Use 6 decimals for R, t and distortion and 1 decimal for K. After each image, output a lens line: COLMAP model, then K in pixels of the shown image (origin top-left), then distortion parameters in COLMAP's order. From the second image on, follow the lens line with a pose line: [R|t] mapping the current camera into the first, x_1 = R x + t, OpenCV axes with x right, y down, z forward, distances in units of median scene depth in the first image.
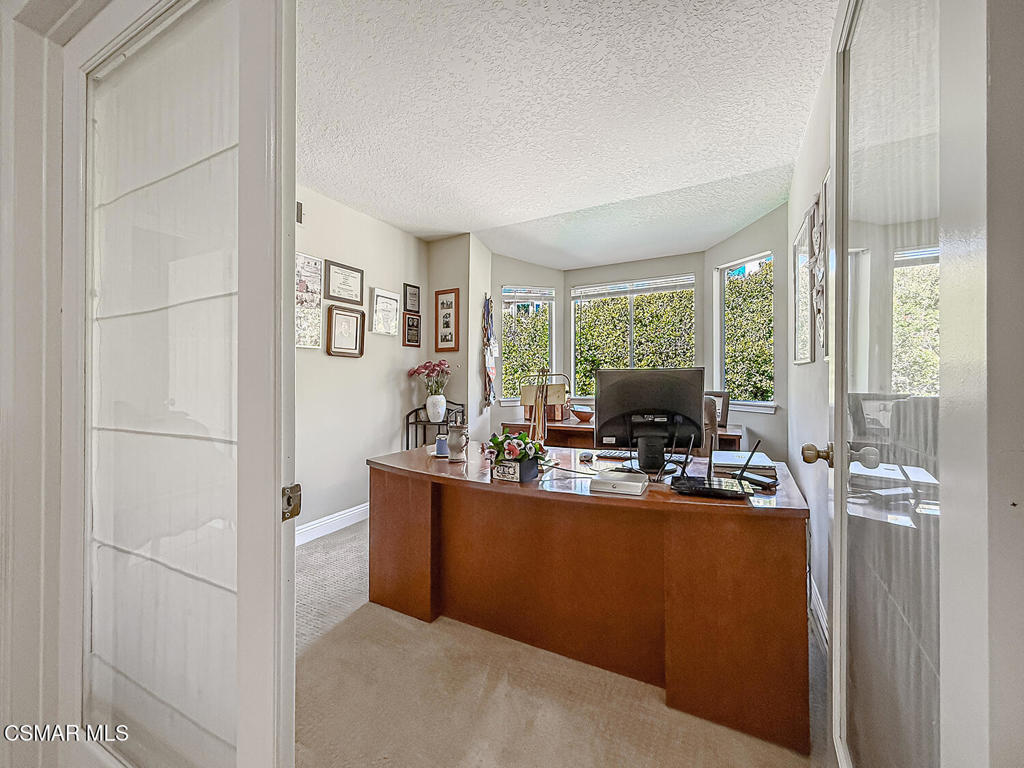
lens RADIAL K [[415.7, 0, 510.2], [0, 415.7, 365.7], [0, 0, 1]] dist [-0.000064, -0.000039]
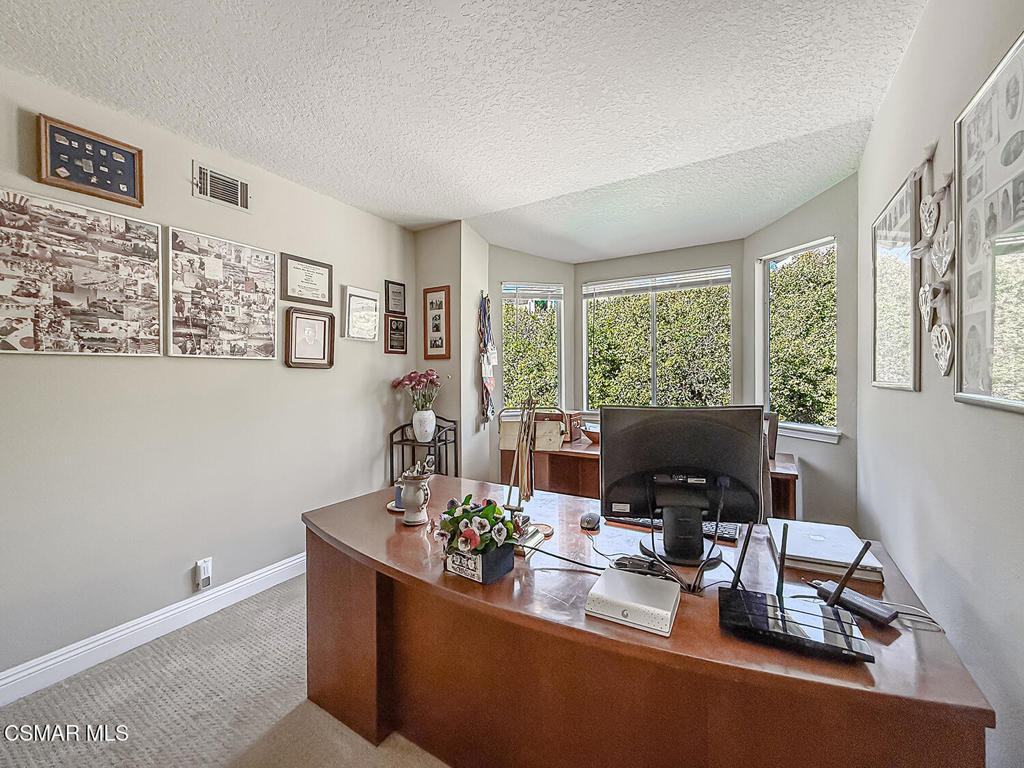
lens RADIAL K [[433.8, 0, 514.9], [0, 433.8, 361.5], [0, 0, 1]] dist [0.000464, 0.000016]
pose [[0.999629, -0.001329, -0.027204, 0.034025], [0.001170, 0.999982, -0.005852, -0.024788], [0.027212, 0.005818, 0.999613, 0.113546]]
